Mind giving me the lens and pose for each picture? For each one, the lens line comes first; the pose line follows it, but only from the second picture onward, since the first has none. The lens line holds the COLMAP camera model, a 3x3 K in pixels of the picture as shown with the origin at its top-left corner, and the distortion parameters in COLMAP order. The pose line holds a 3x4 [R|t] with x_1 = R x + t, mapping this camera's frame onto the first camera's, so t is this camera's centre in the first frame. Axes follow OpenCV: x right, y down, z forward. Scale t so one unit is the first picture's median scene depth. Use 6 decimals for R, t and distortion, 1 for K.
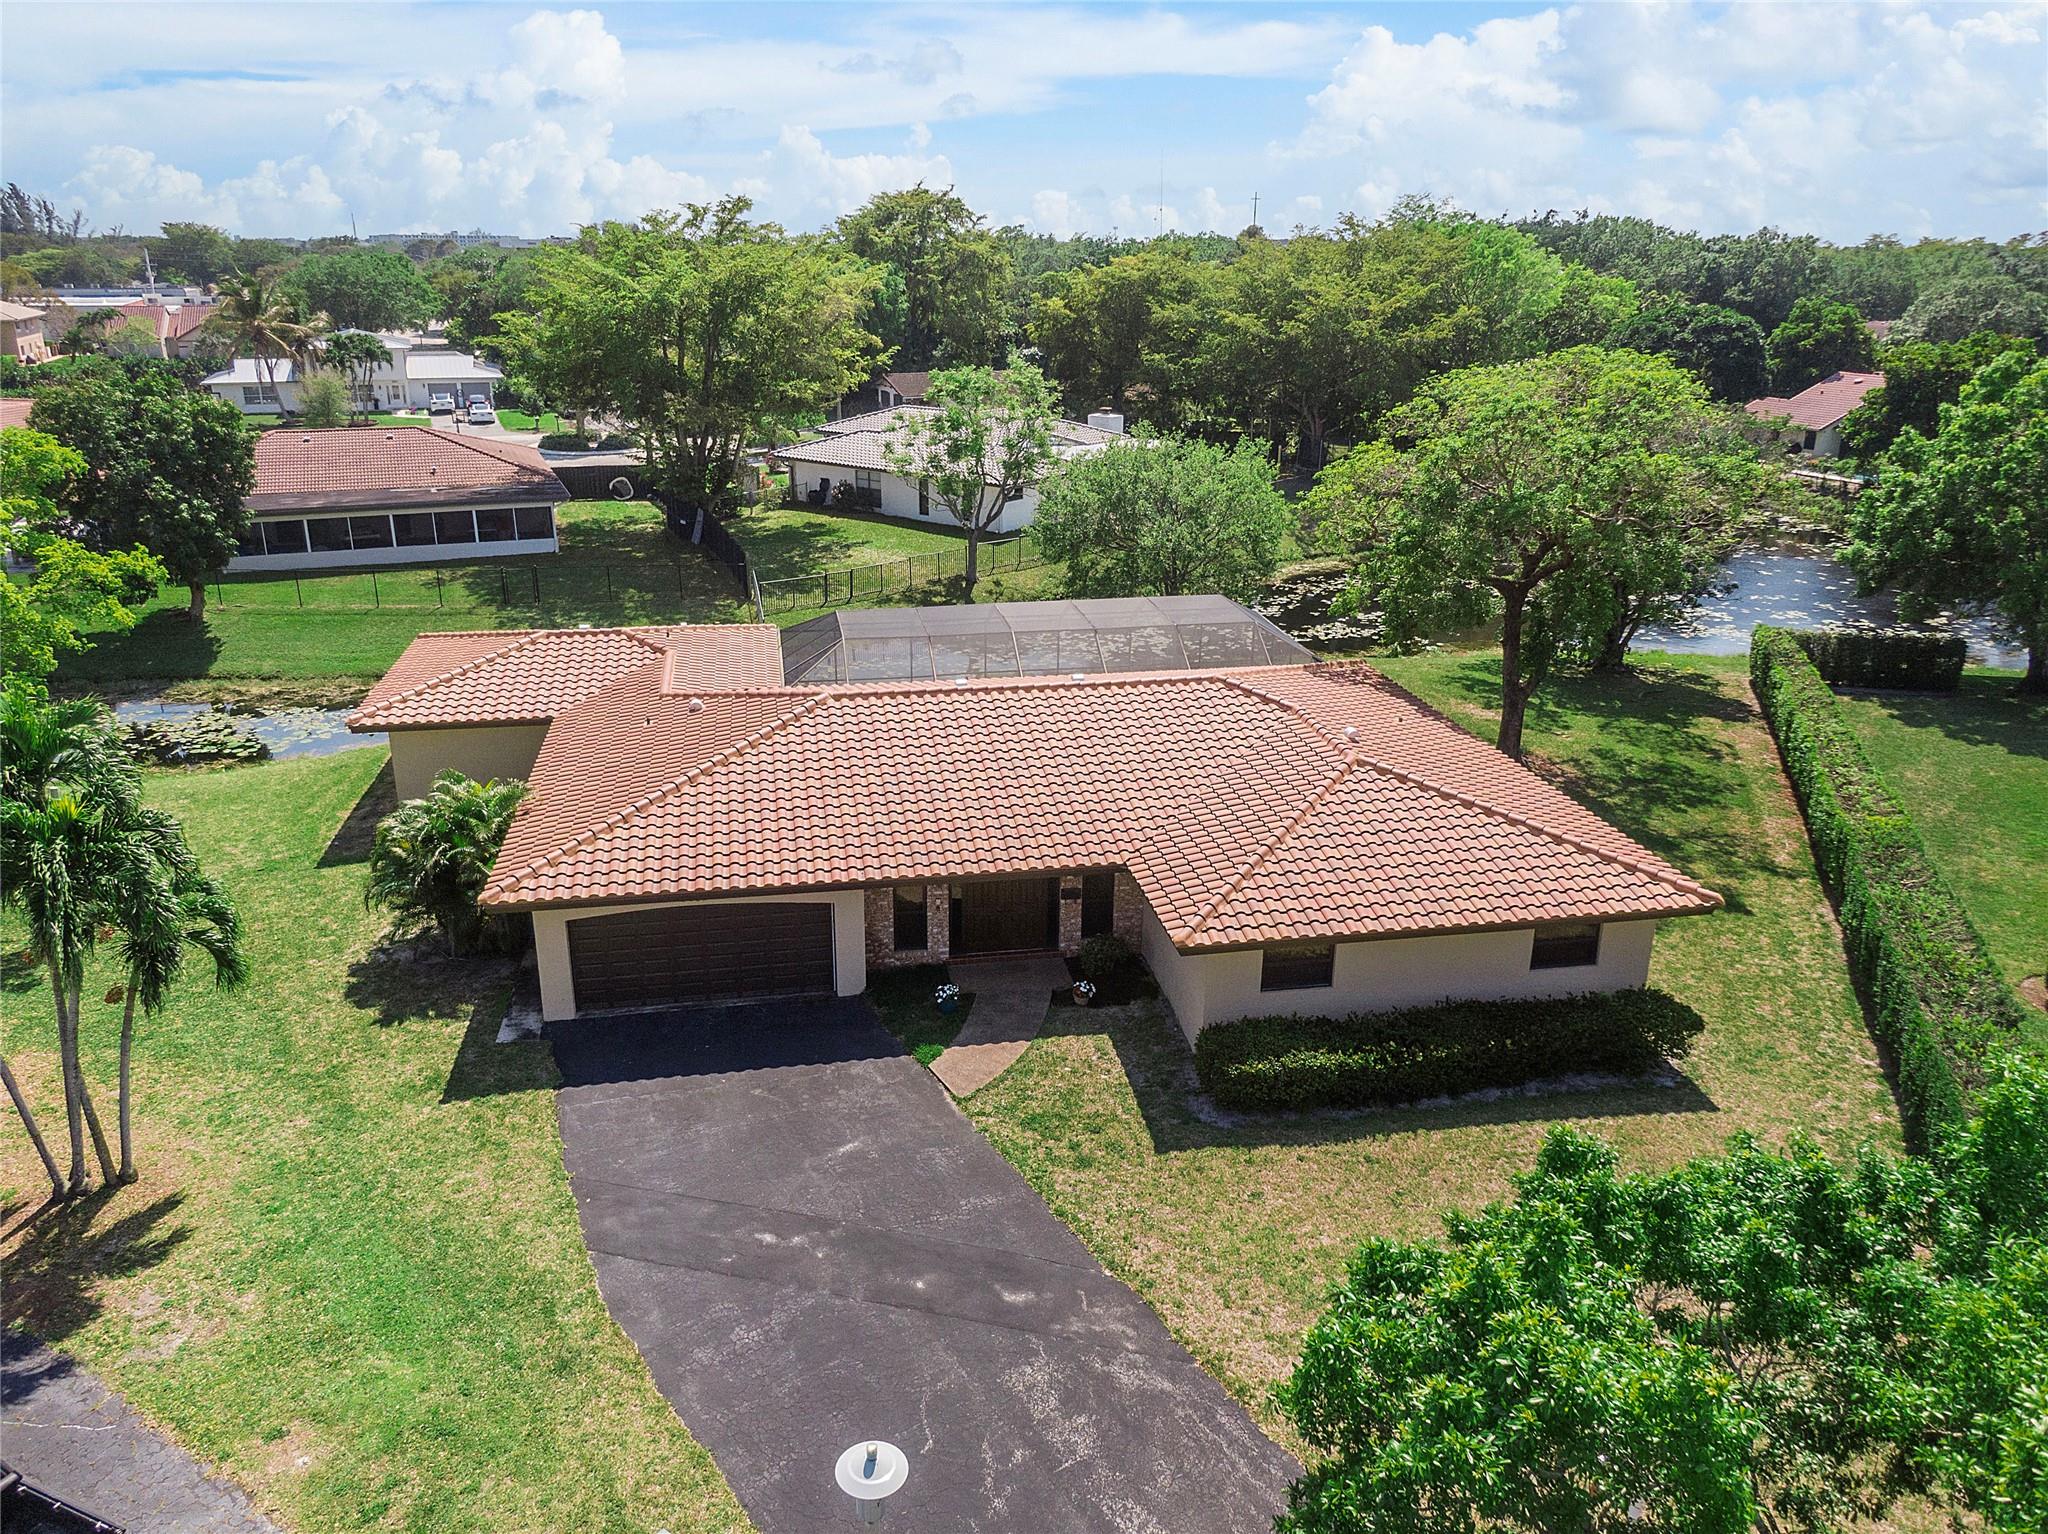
lens RADIAL K [[1428.3, 0, 1024.0], [0, 1428.3, 767.0], [0, 0, 1]] dist [-0.000445, -0.006422]
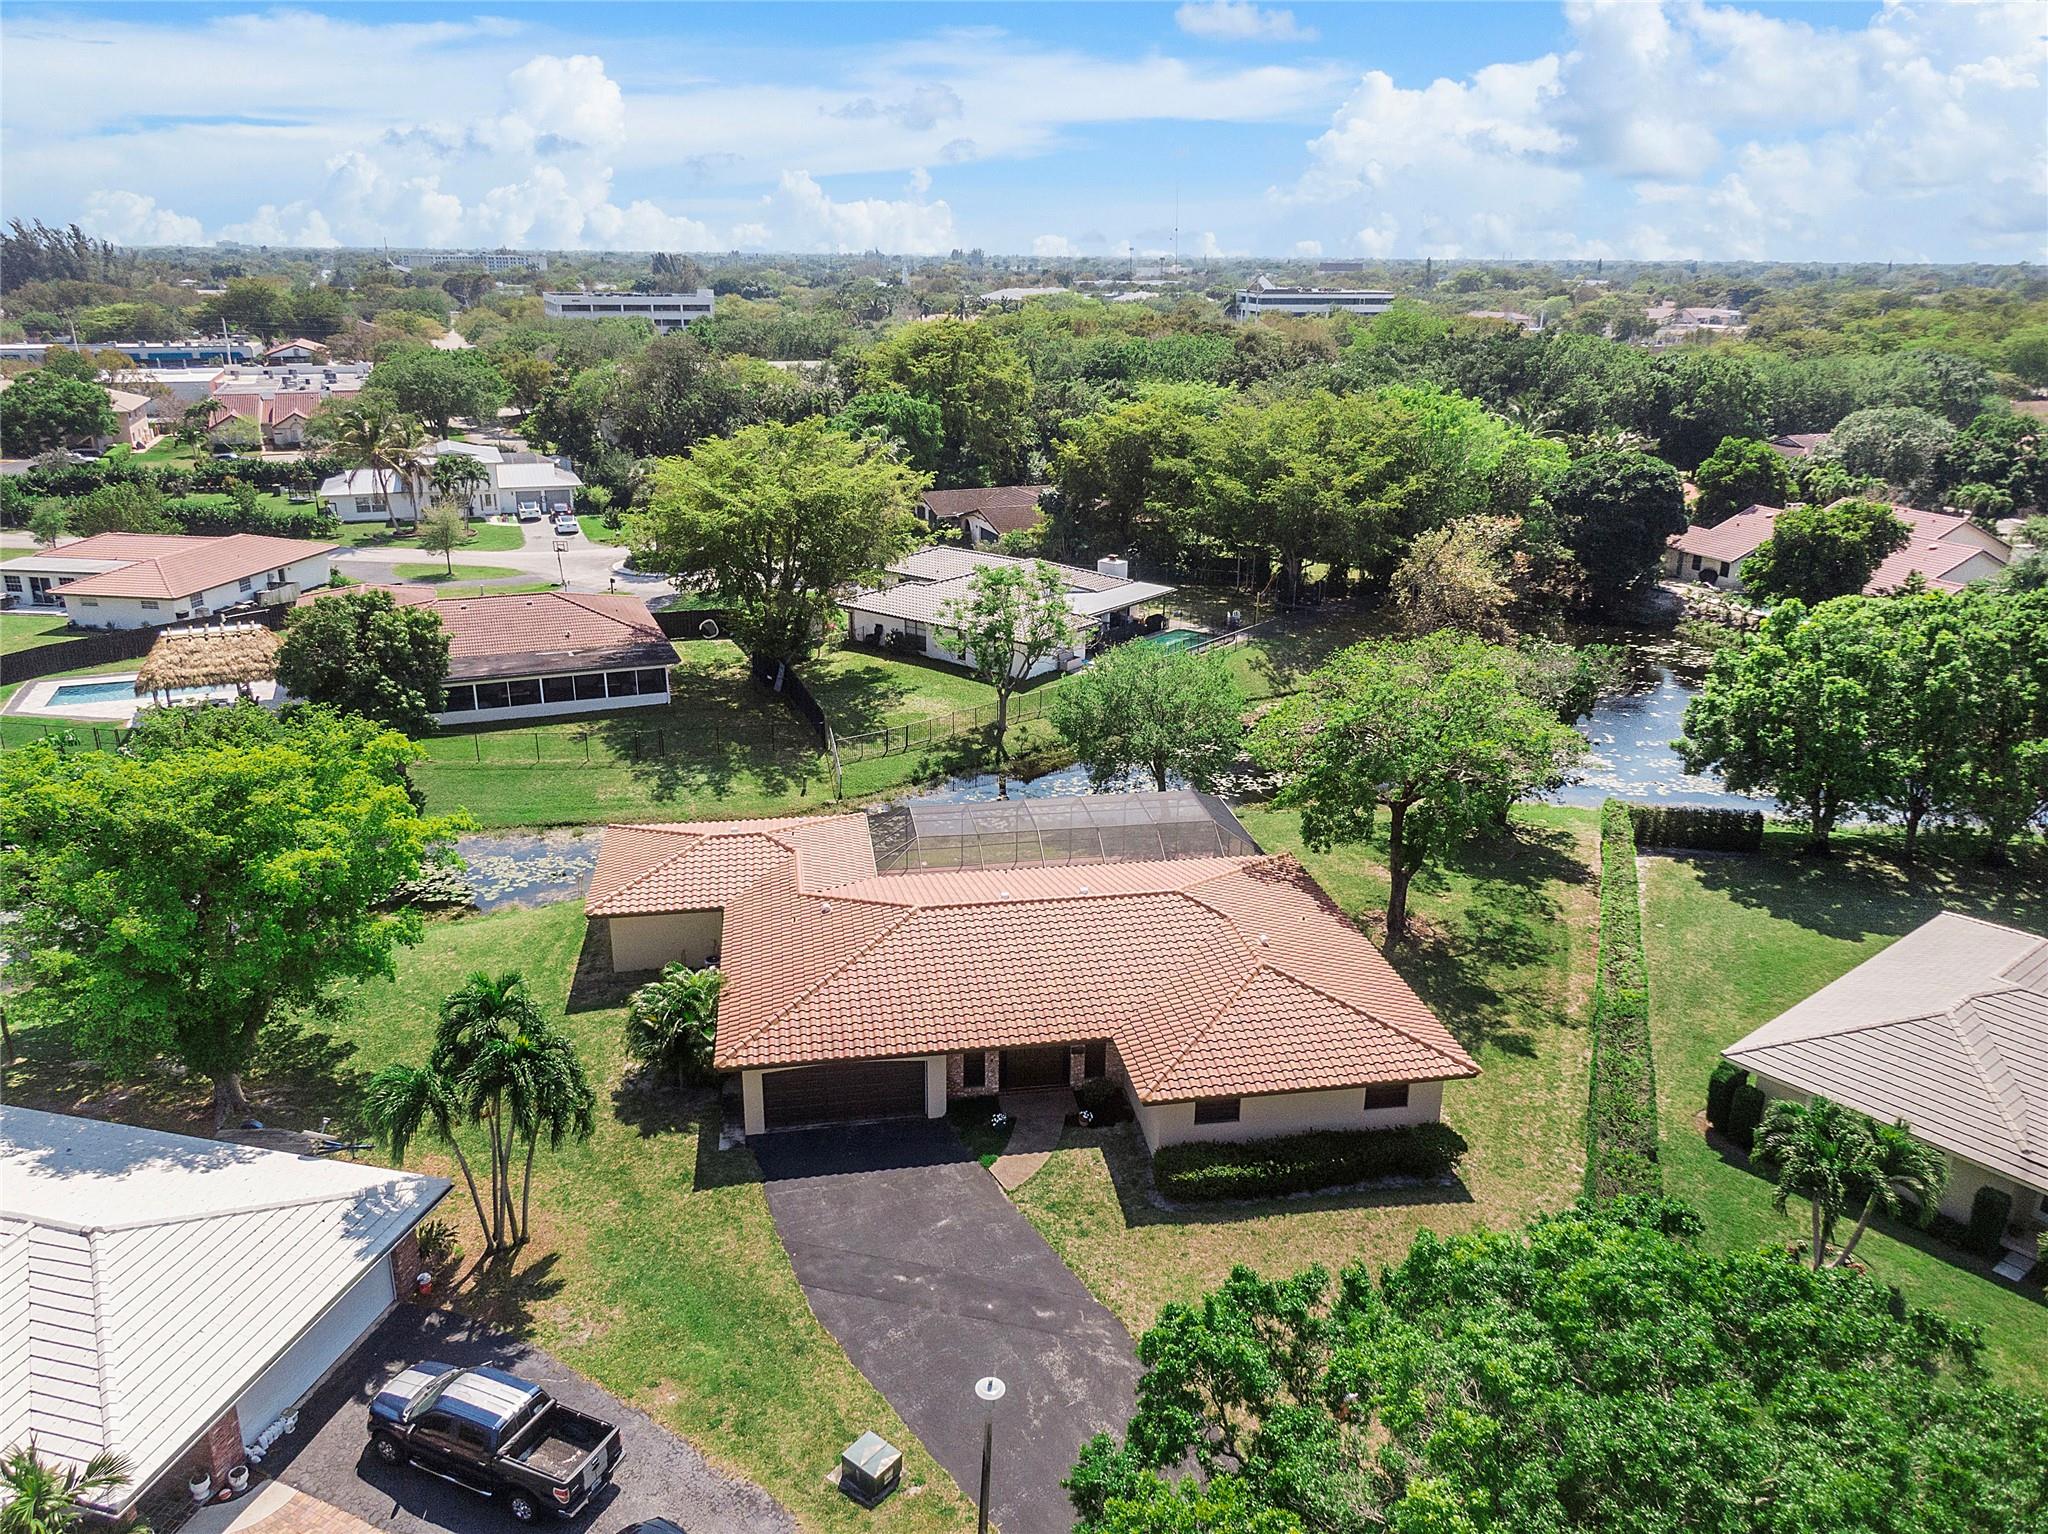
lens RADIAL K [[1412.5, 0, 1024.0], [0, 1412.5, 767.0], [0, 0, 1]] dist [0.007177, -0.000471]
pose [[0.999933, 0.005478, -0.010239, -0.011638], [-0.005549, 0.999961, -0.006905, -0.210461], [0.010200, 0.006962, 0.999924, -0.541759]]
